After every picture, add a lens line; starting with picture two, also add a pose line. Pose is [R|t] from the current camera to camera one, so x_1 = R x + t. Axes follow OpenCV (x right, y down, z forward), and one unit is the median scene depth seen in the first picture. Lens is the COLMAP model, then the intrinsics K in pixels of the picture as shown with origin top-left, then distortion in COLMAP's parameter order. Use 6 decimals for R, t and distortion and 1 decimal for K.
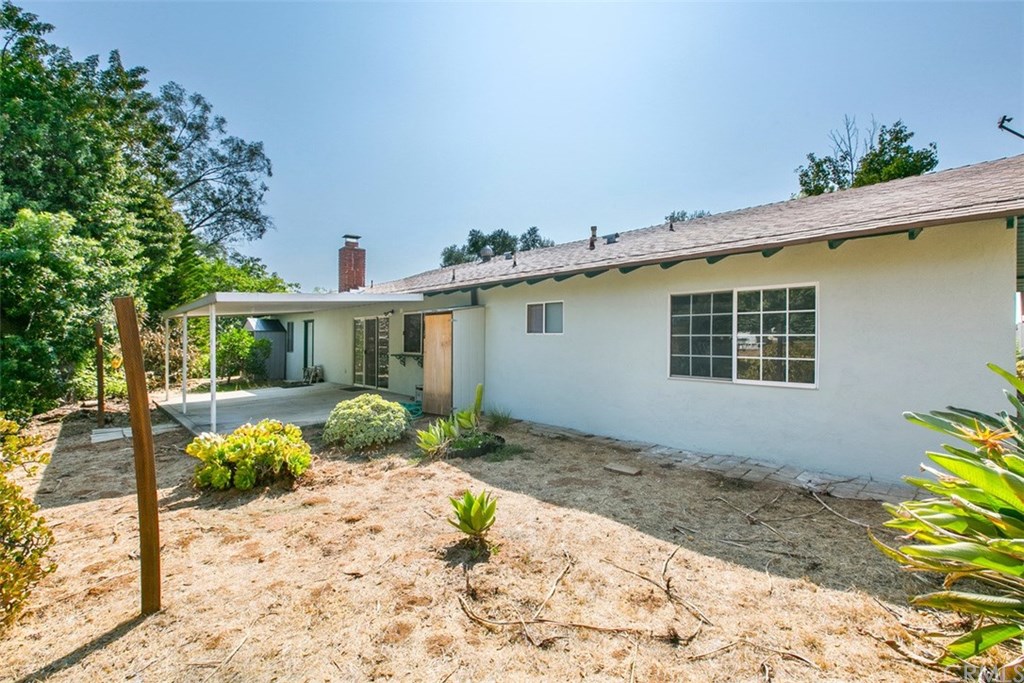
lens RADIAL K [[460.3, 0, 519.7], [0, 460.3, 341.0], [0, 0, 1]] dist [-0.002332, -0.000017]
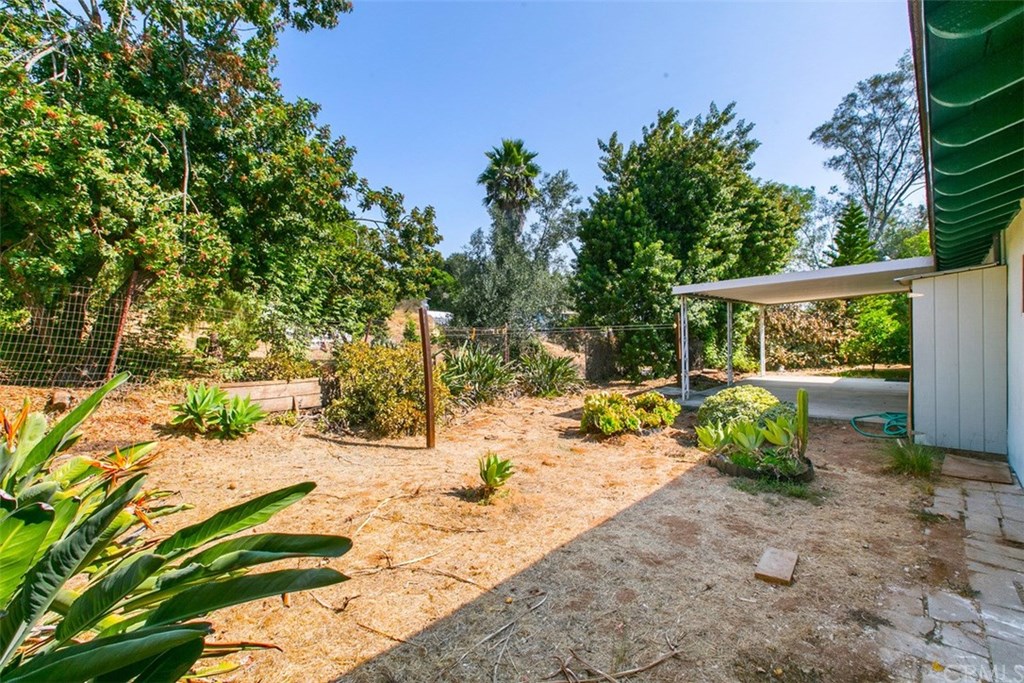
lens RADIAL K [[460.3, 0, 512.4], [0, 460.3, 331.9], [0, 0, 1]] dist [-0.002332, -0.000017]
pose [[0.069128, 0.017010, -0.997463, 0.727625], [-0.003791, 0.999852, 0.016788, -0.003041], [0.997601, 0.002621, 0.069182, 0.642731]]
